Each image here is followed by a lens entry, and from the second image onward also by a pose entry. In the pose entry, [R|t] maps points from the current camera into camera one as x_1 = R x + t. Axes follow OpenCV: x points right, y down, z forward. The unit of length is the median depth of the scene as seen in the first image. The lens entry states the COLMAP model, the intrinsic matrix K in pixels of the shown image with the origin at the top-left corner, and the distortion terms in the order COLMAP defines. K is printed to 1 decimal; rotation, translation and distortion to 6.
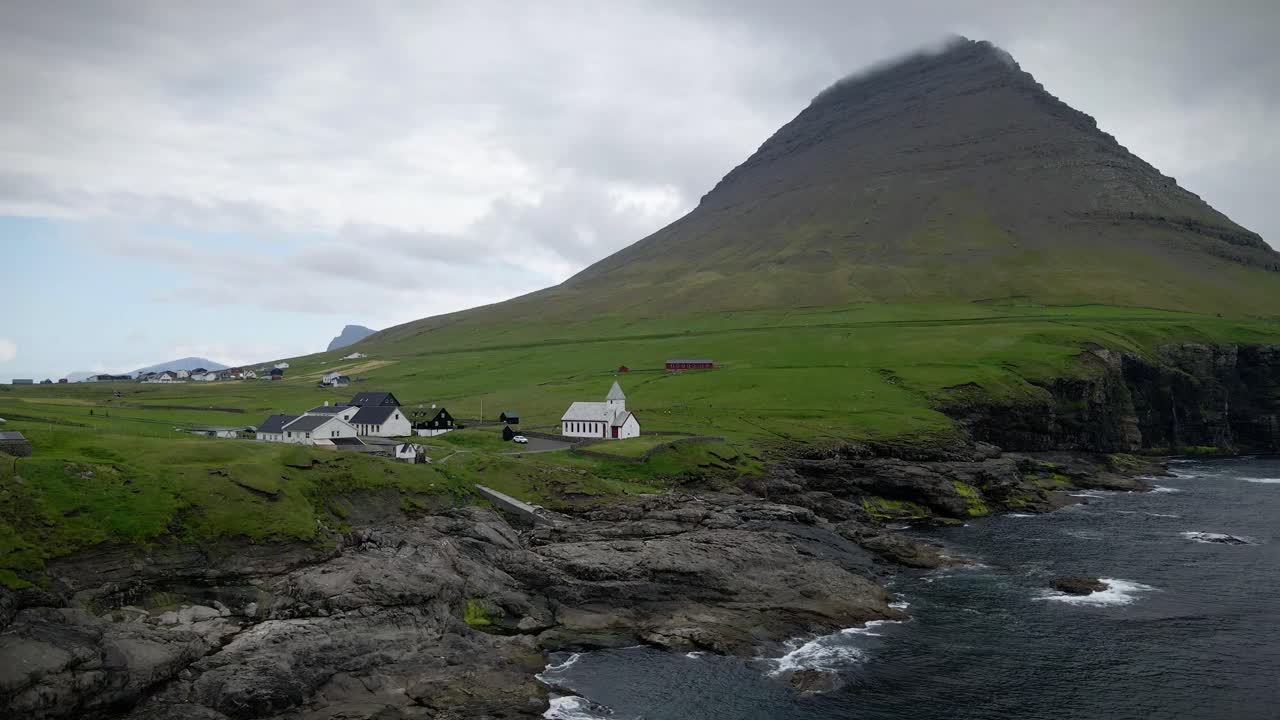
lens RADIAL K [[929.8, 0, 646.0], [0, 929.8, 361.1], [0, 0, 1]] dist [-0.007199, 0.046248]
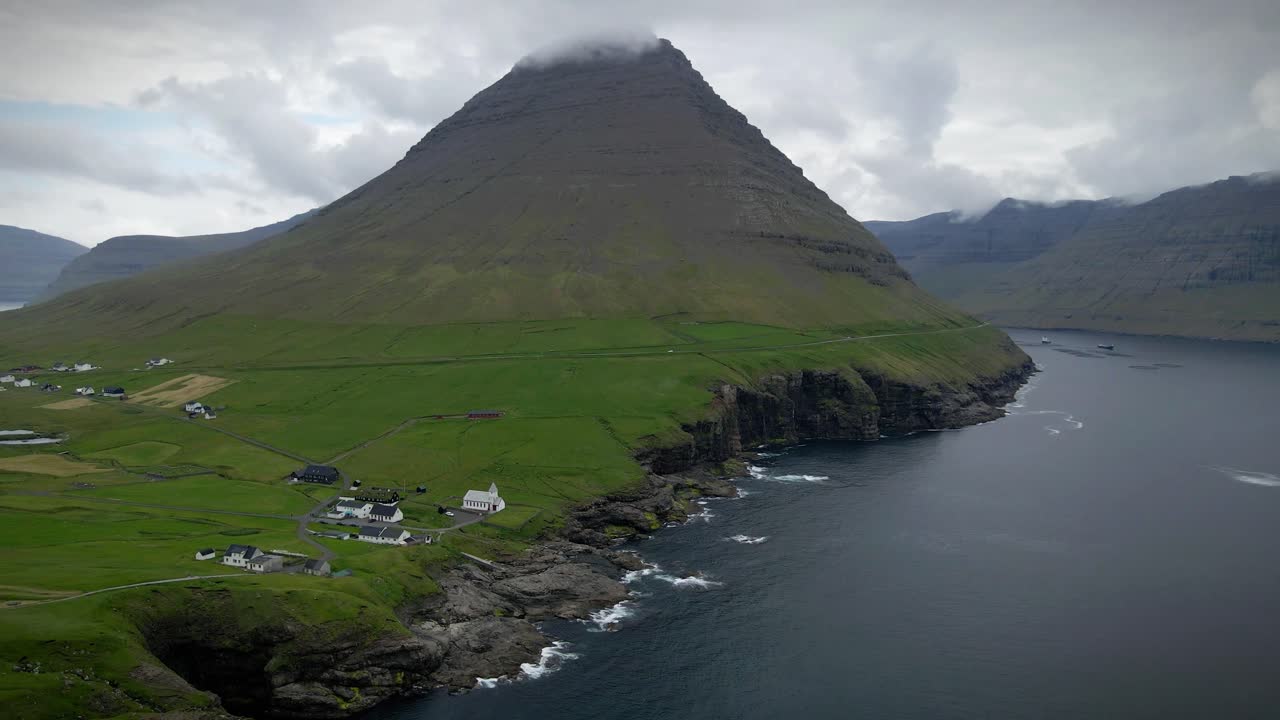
lens RADIAL K [[935.5, 0, 644.6], [0, 935.5, 361.0], [0, 0, 1]] dist [-0.017414, 0.054721]
pose [[0.944121, -0.014519, 0.329279, -0.344198], [-0.021961, 0.994038, 0.106798, -0.414559], [-0.328867, -0.108062, 0.938173, -0.906255]]
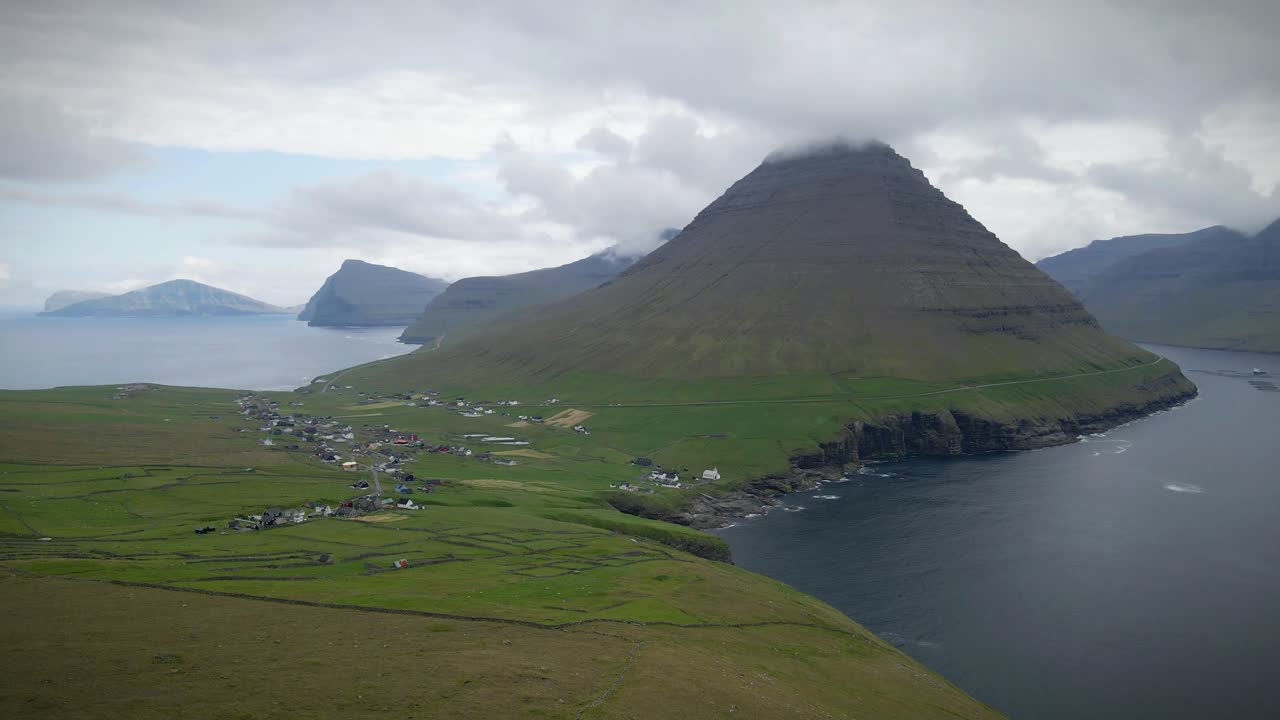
lens RADIAL K [[929.8, 0, 646.0], [0, 929.8, 361.1], [0, 0, 1]] dist [-0.007199, 0.046248]
pose [[0.998916, -0.008223, 0.045820, -0.537011], [0.003498, 0.994753, 0.102250, -0.902031], [-0.046421, -0.101978, 0.993703, -3.310933]]
